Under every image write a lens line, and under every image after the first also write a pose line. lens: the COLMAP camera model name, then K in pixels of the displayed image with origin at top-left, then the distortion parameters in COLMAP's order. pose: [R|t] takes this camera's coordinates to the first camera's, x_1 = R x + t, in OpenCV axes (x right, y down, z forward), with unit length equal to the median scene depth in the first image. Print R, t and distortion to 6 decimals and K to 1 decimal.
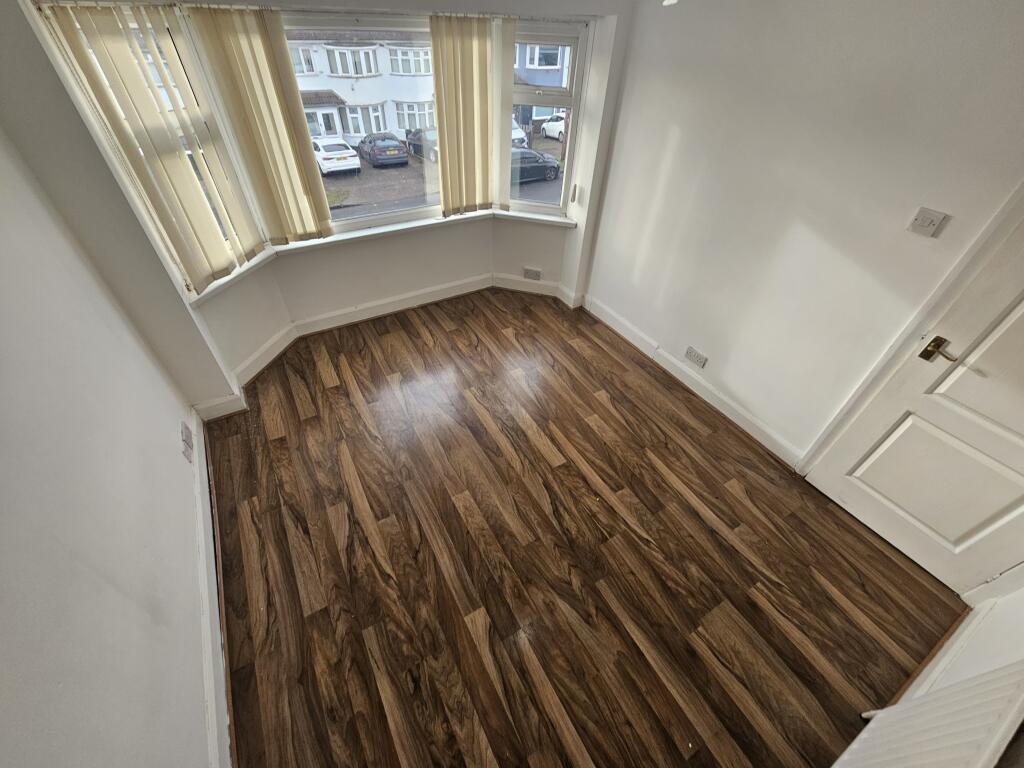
lens RADIAL K [[424.6, 0, 515.6], [0, 424.6, 379.3], [0, 0, 1]] dist [0.000557, -0.001114]
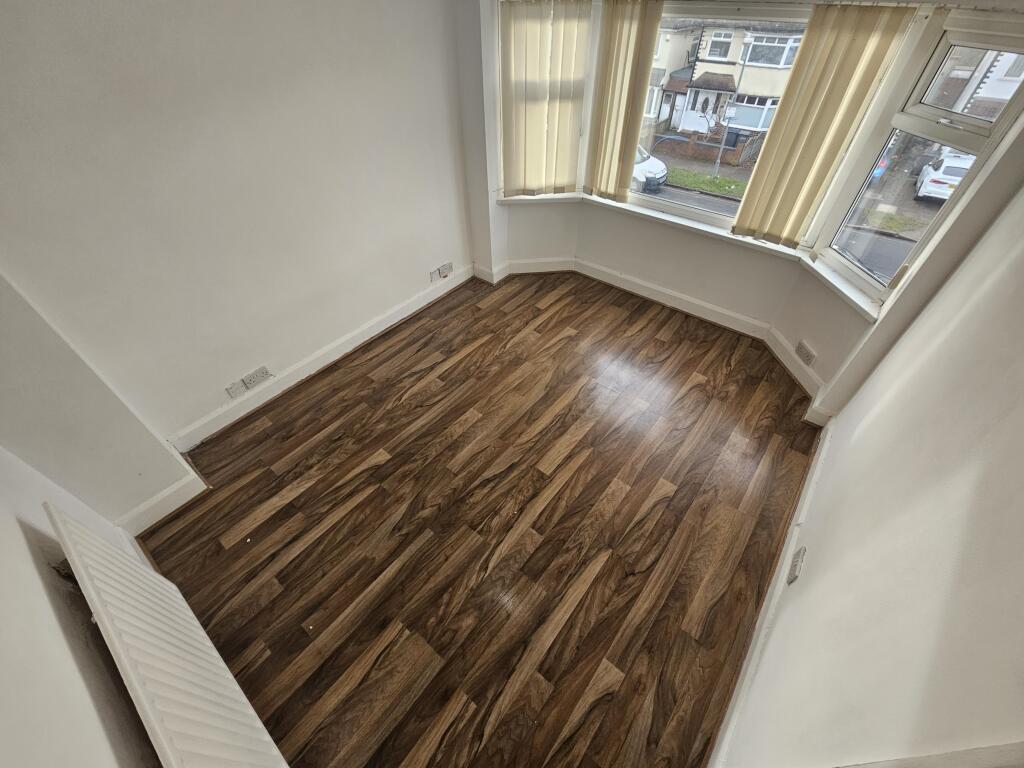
lens RADIAL K [[424.6, 0, 515.6], [0, 424.6, 379.3], [0, 0, 1]] dist [0.000557, -0.001114]
pose [[0.349212, 0.619860, -0.702726, 0.694866], [-0.607647, 0.720684, 0.333737, -0.260757], [0.713313, 0.310465, 0.628328, 0.306073]]
